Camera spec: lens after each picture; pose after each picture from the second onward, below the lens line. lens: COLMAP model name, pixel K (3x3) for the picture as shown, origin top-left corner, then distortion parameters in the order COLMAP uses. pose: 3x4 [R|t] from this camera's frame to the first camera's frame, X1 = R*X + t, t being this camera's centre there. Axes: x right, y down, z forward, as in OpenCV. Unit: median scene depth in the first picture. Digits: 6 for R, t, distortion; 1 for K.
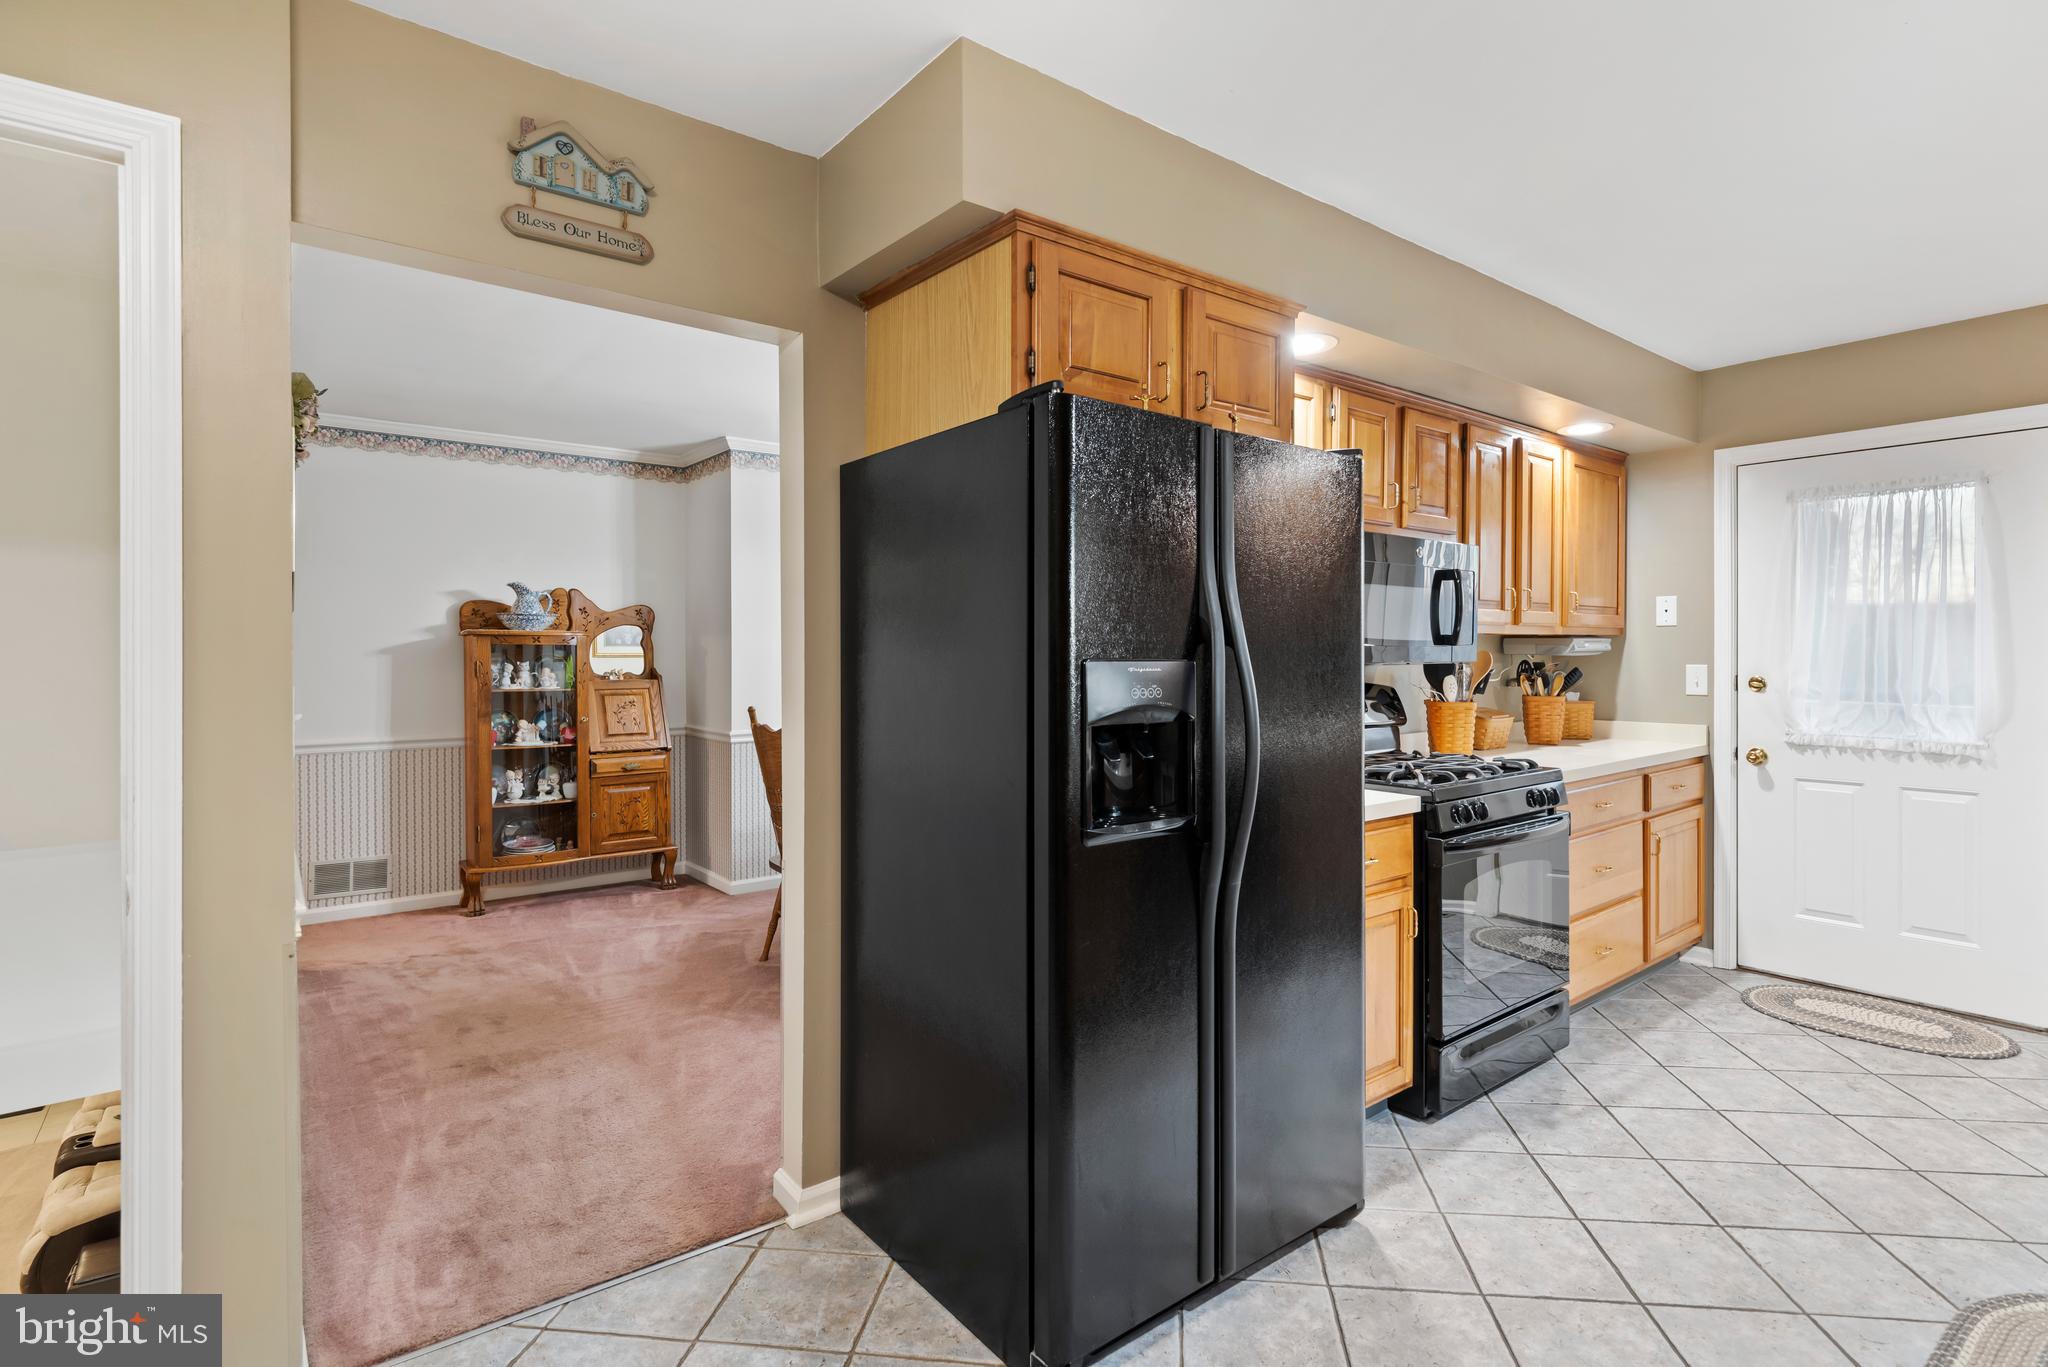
lens RADIAL K [[996.1, 0, 1057.2], [0, 996.1, 655.3], [0, 0, 1]] dist [0.001193, 0.000937]
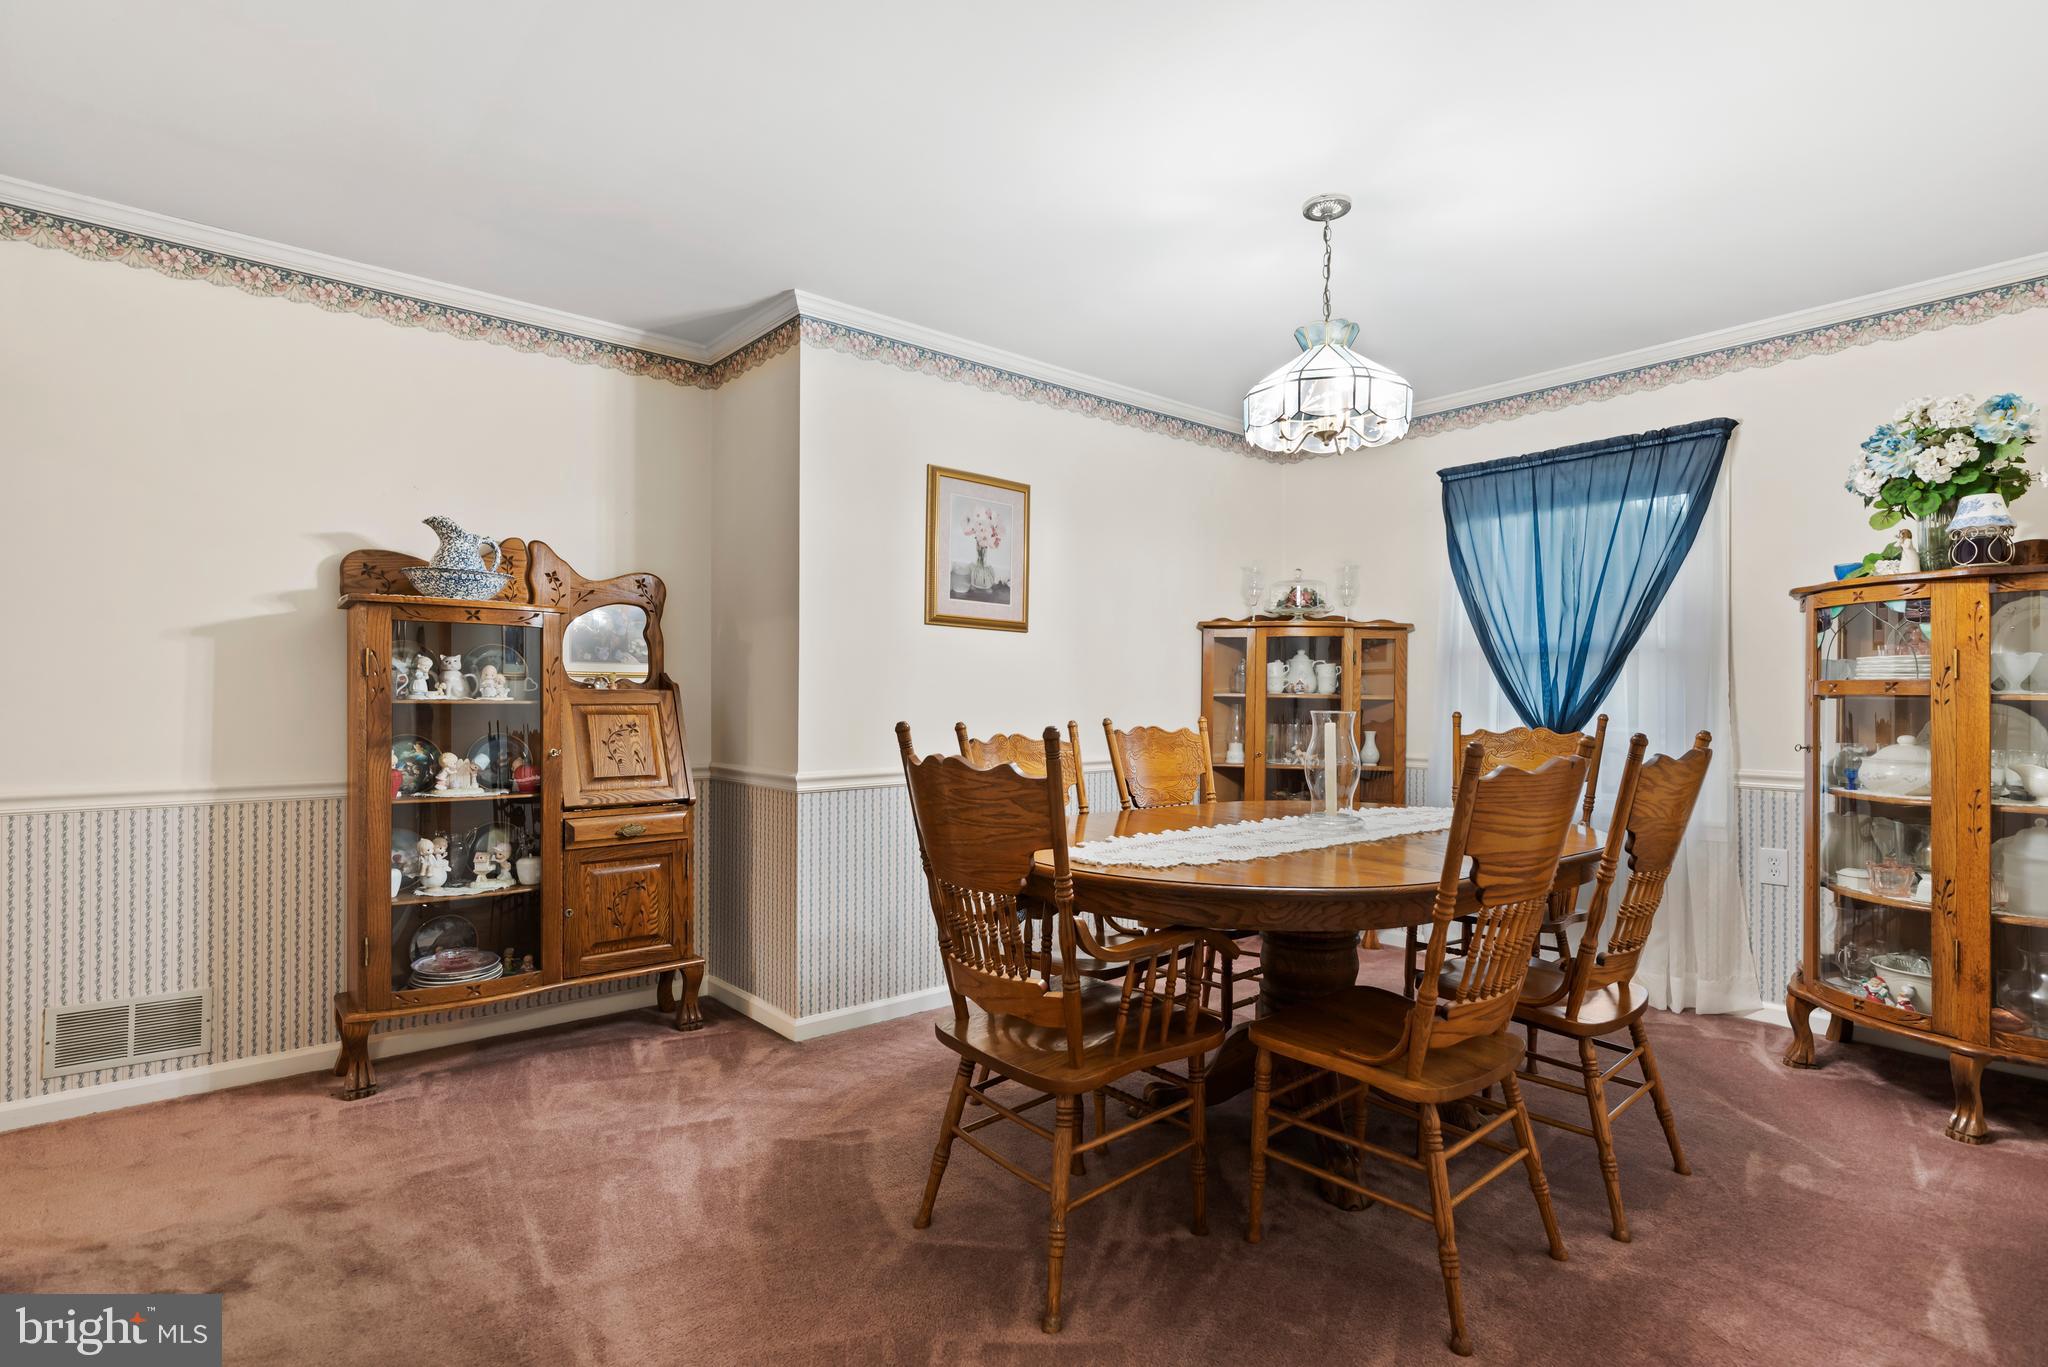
lens RADIAL K [[996.1, 0, 1053.2], [0, 996.1, 691.9], [0, 0, 1]] dist [0.001193, 0.000937]
pose [[0.999235, 0.006959, 0.038482, -0.201777], [-0.006747, 0.999961, -0.005642, 0.029532], [-0.038519, 0.005378, 0.999243, 0.396568]]
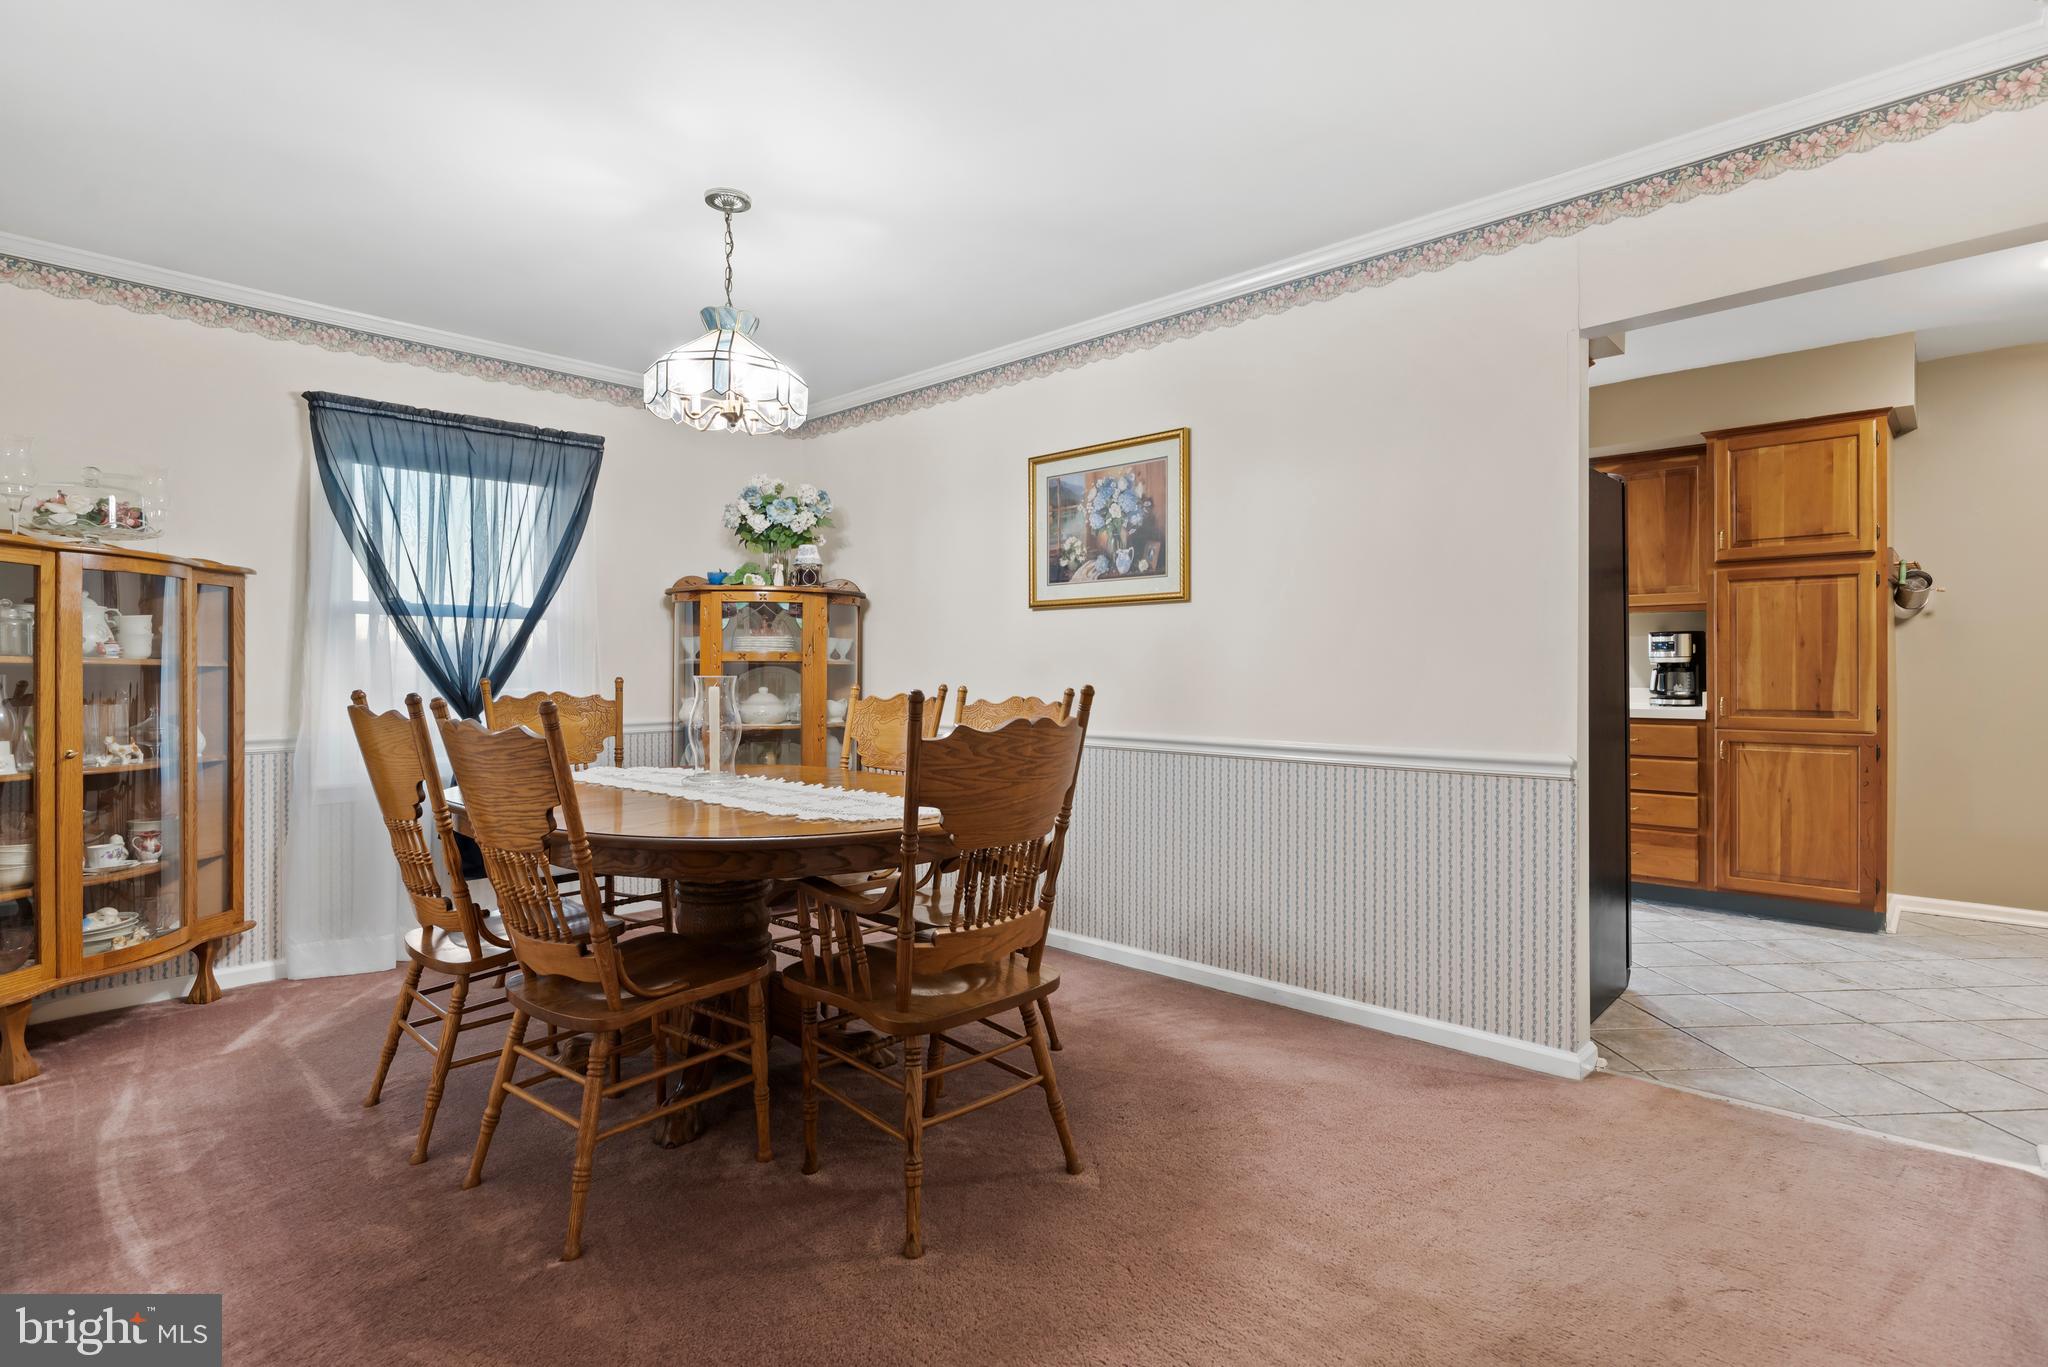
lens RADIAL K [[996.1, 0, 1023.0], [0, 996.1, 669.4], [0, 0, 1]] dist [0.001193, 0.000937]
pose [[-0.157430, 0.003070, 0.987525, -0.547957], [0.003825, 0.999990, -0.002499, 0.033878], [-0.987523, 0.003384, -0.157440, 0.772328]]
